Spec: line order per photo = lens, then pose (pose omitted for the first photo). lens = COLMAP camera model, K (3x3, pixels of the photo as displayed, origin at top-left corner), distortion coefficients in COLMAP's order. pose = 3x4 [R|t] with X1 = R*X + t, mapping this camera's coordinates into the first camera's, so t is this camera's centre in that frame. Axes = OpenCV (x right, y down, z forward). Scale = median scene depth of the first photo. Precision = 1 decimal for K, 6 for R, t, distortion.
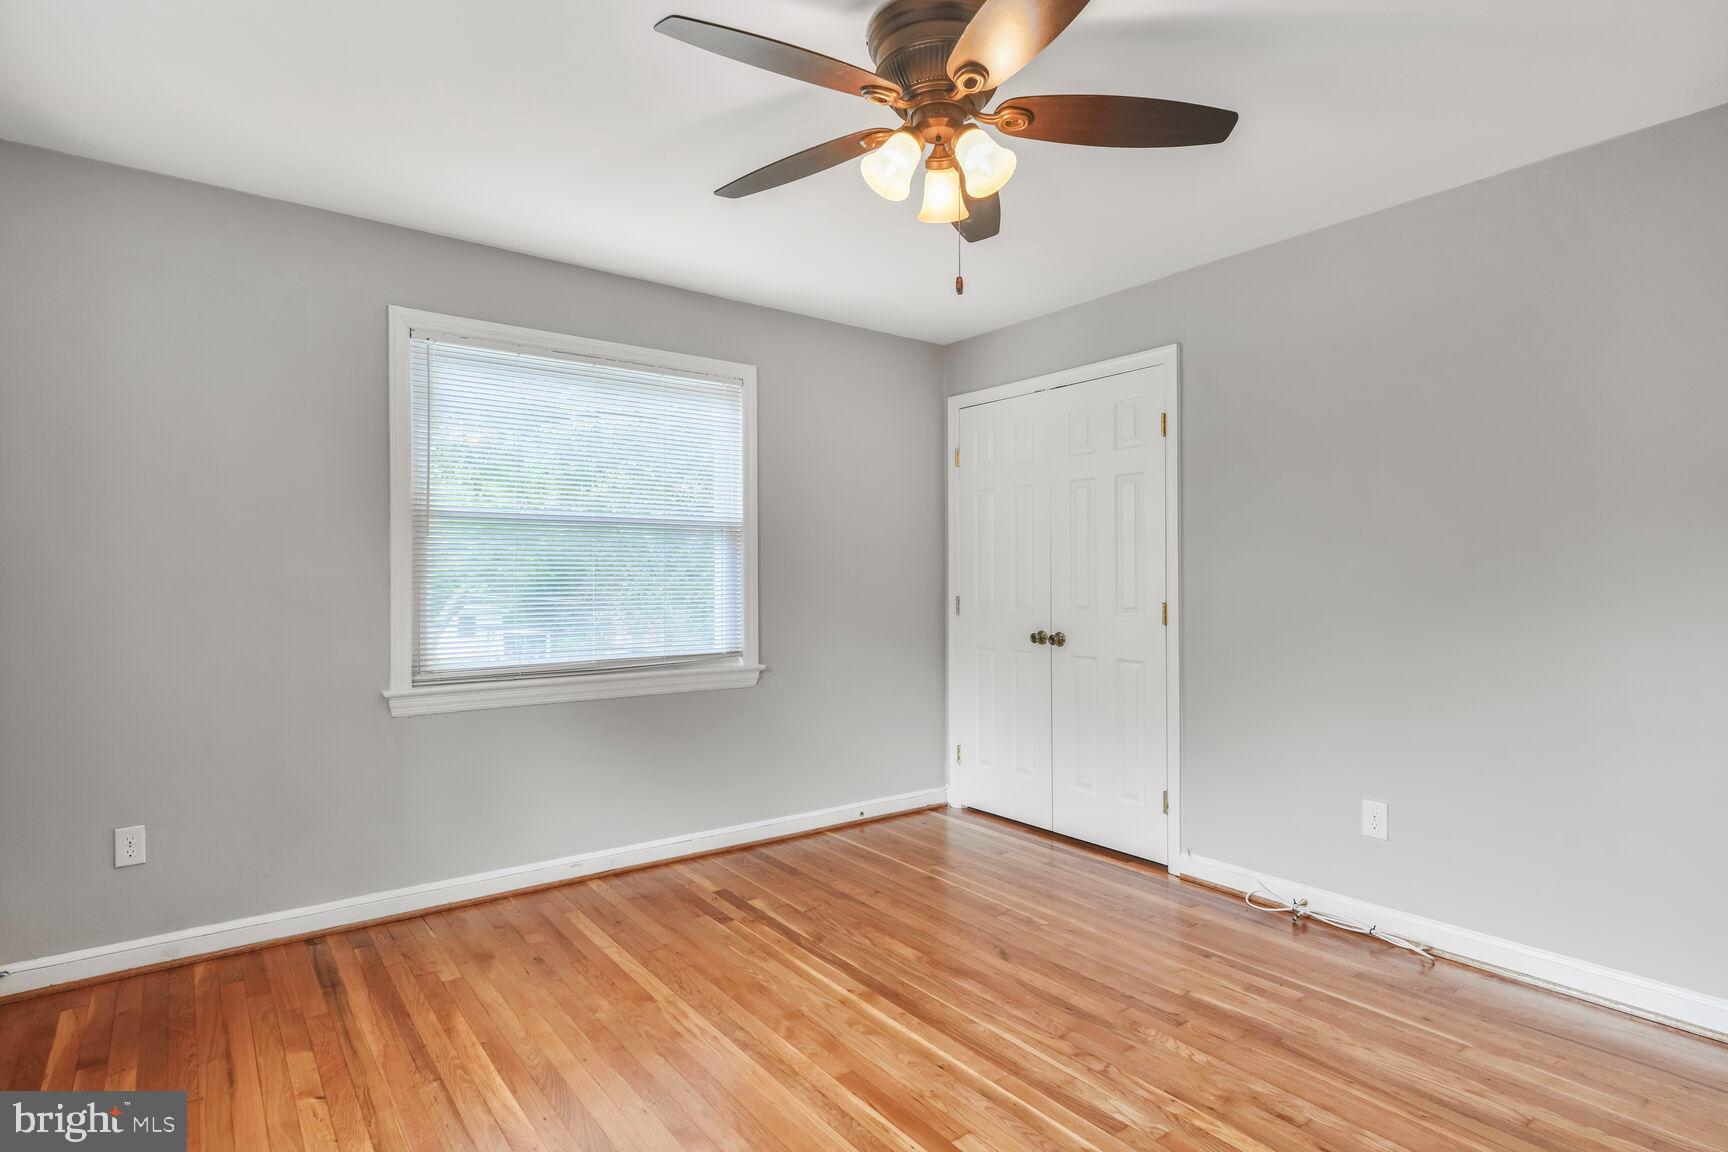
lens RADIAL K [[908.3, 0, 864.4], [0, 908.3, 582.0], [0, 0, 1]] dist [0.003791, -0.001011]
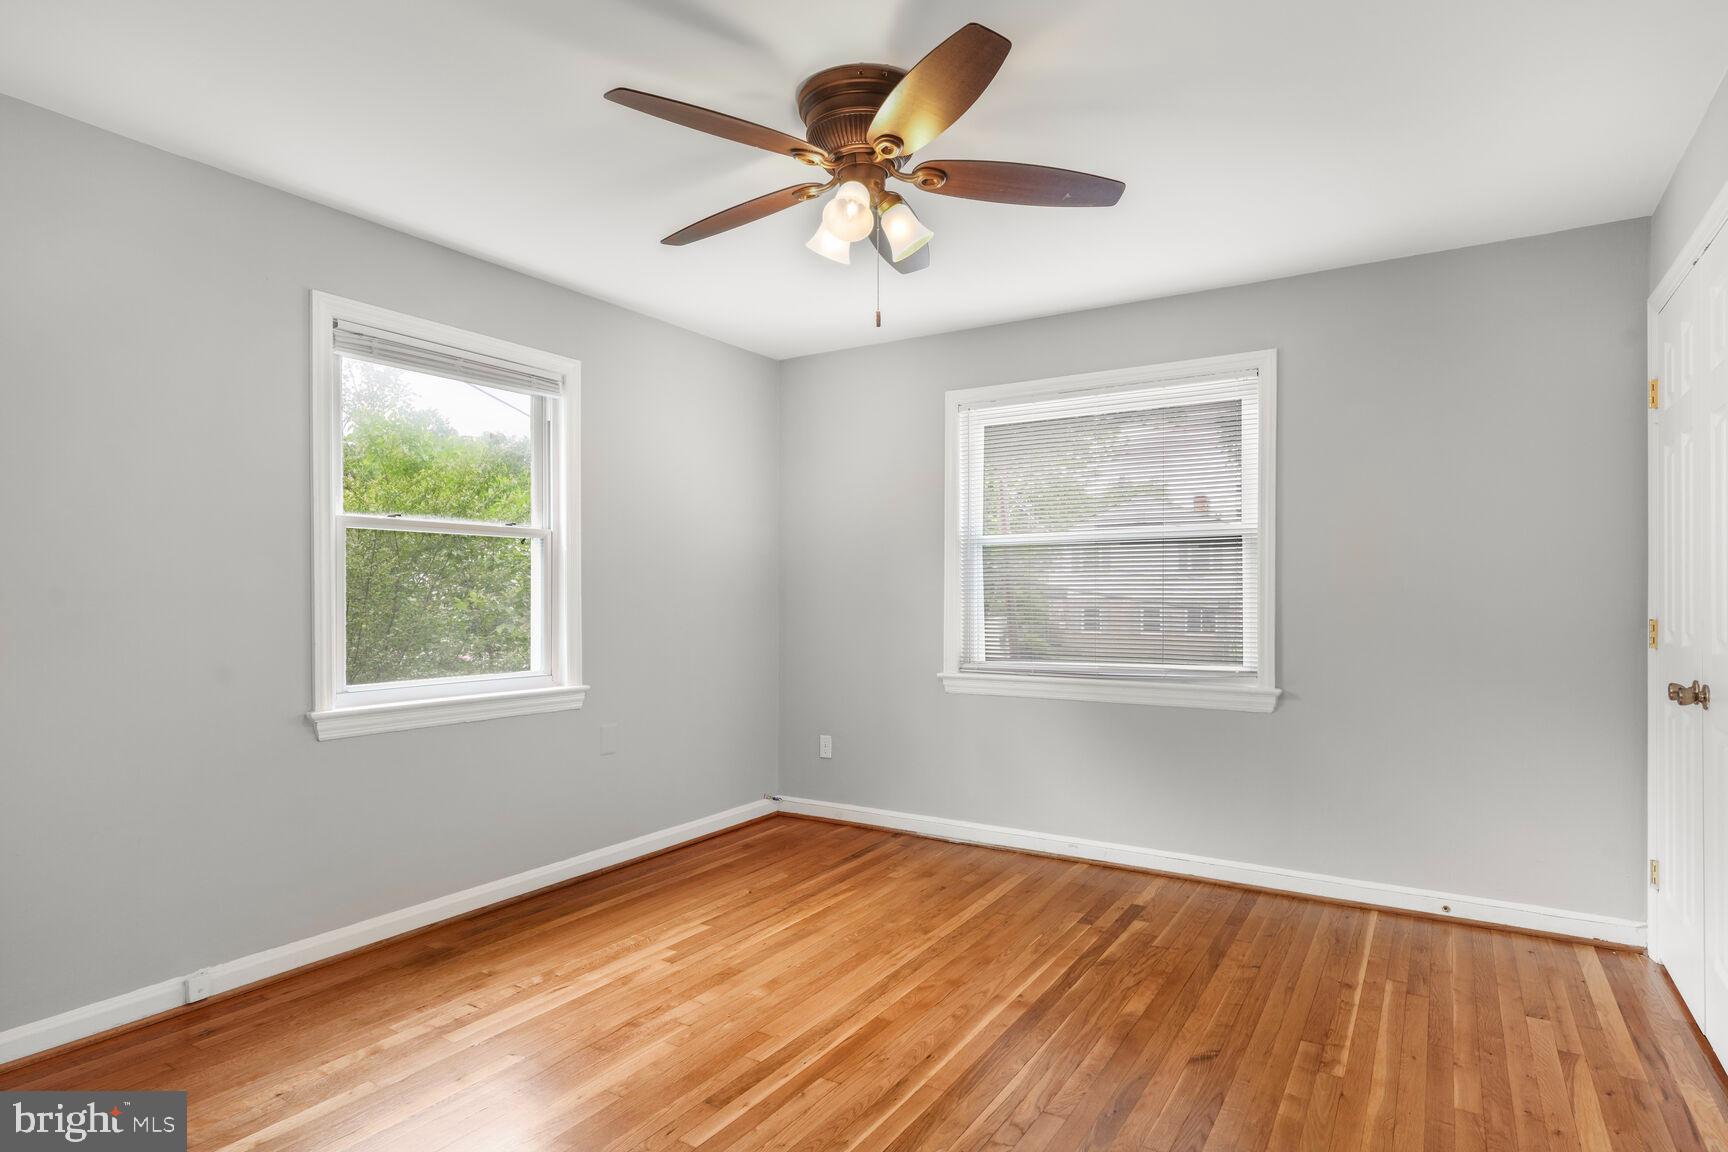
lens RADIAL K [[908.3, 0, 832.3], [0, 908.3, 603.7], [0, 0, 1]] dist [0.003791, -0.001011]
pose [[0.334611, 0.008356, -0.942319, 0.746125], [-0.005832, 0.999960, 0.006796, 0.006842], [0.942338, 0.003222, 0.334647, 0.399310]]
